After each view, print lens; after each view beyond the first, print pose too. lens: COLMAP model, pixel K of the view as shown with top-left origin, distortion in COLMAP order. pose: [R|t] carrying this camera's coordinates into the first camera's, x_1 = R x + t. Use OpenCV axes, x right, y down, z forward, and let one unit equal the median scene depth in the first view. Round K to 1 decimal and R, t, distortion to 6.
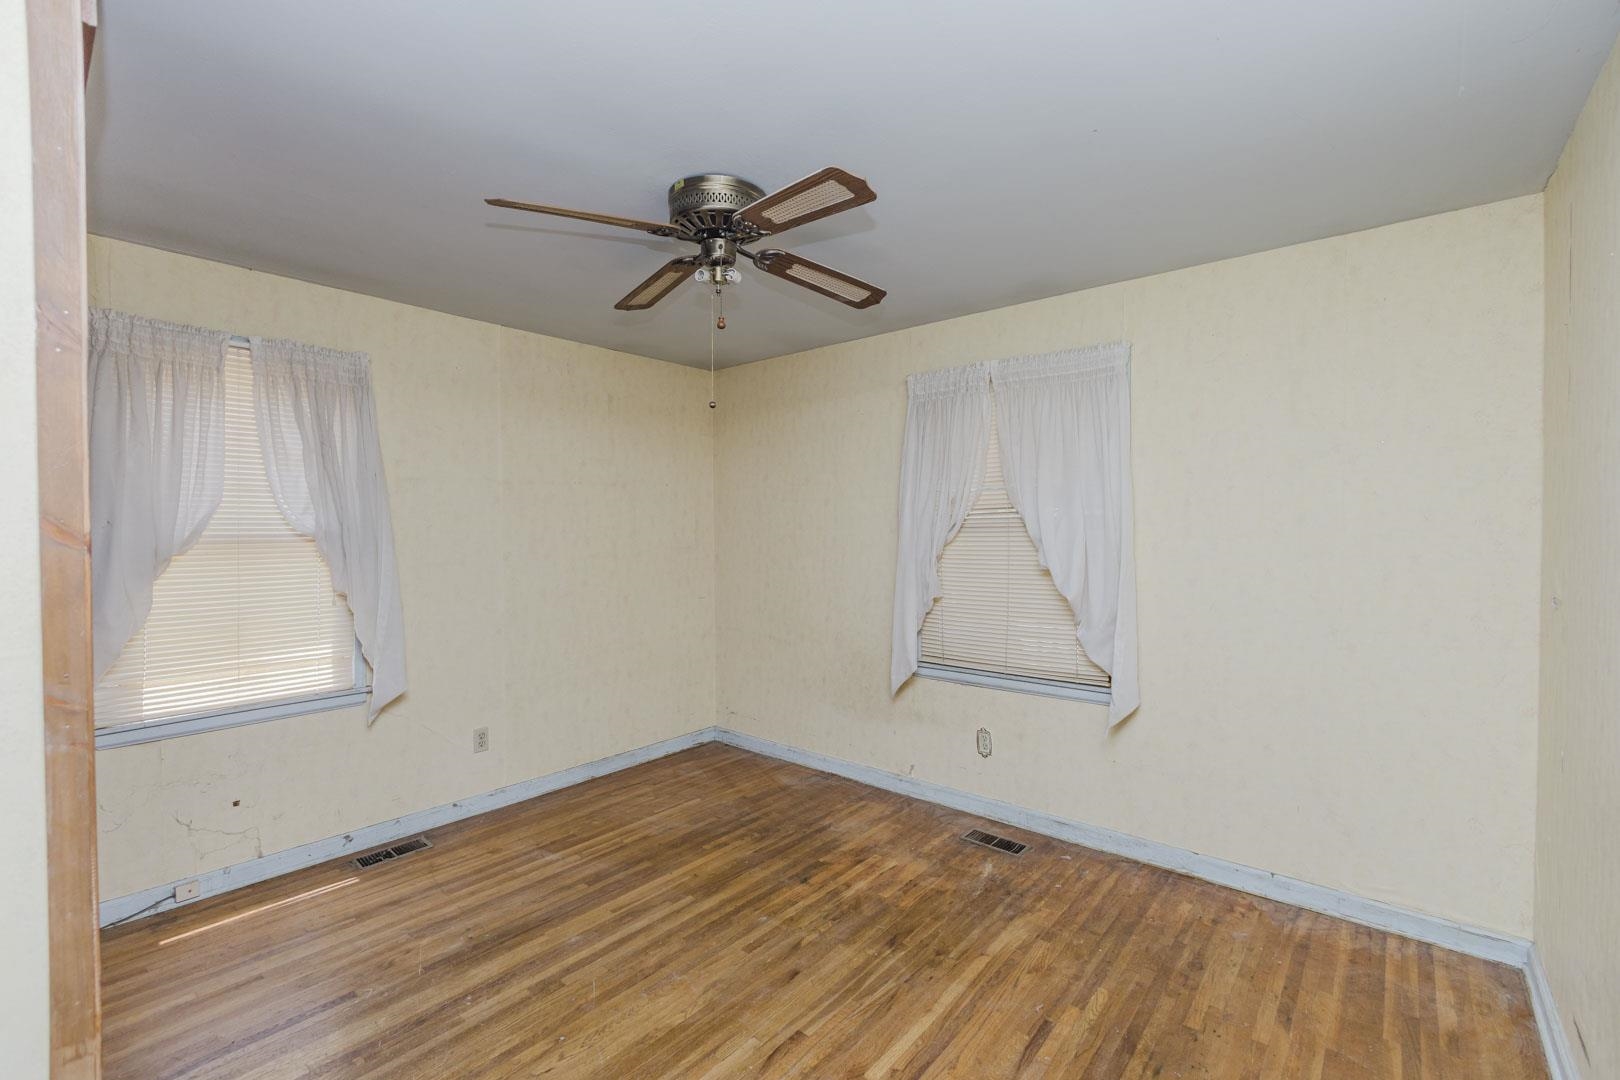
lens RADIAL K [[680.4, 0, 813.8], [0, 680.4, 533.3], [0, 0, 1]] dist [-0.007095, 0.001184]
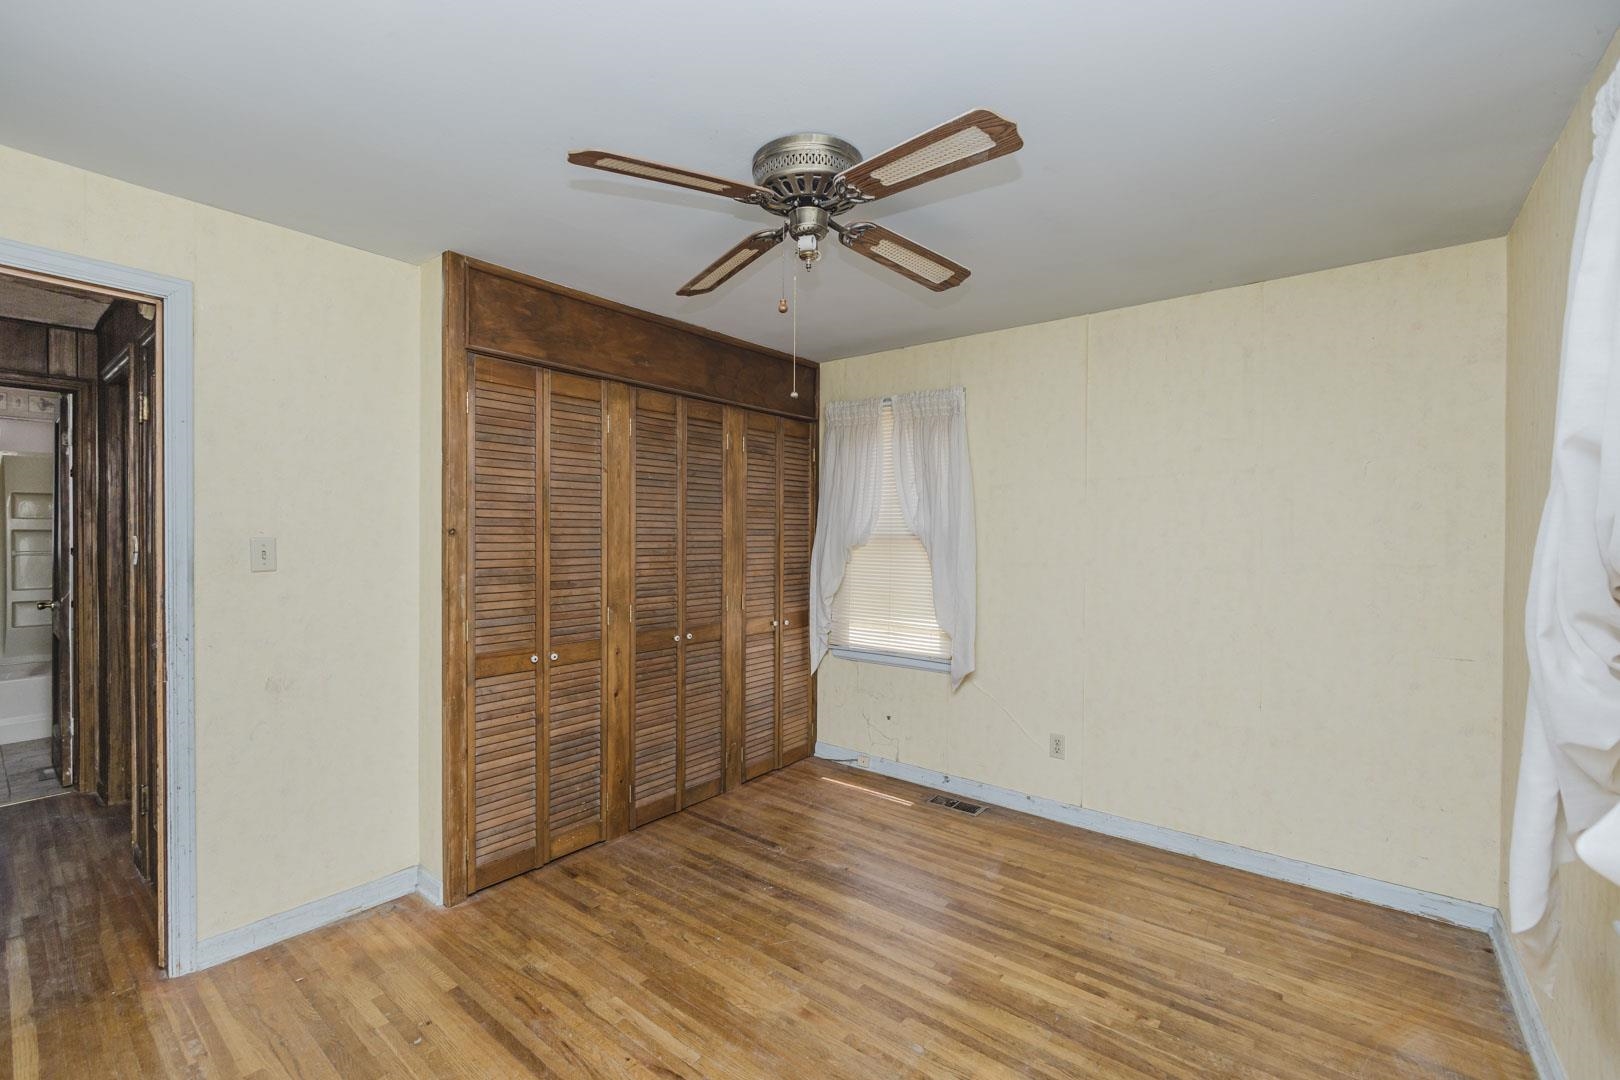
lens RADIAL K [[680.4, 0, 814.1], [0, 680.4, 538.1], [0, 0, 1]] dist [-0.007095, 0.001184]
pose [[0.046591, 0.012592, -0.998835, 0.545172], [-0.014430, 0.999825, 0.011931, -0.003856], [0.998810, 0.013857, 0.046764, 0.692840]]
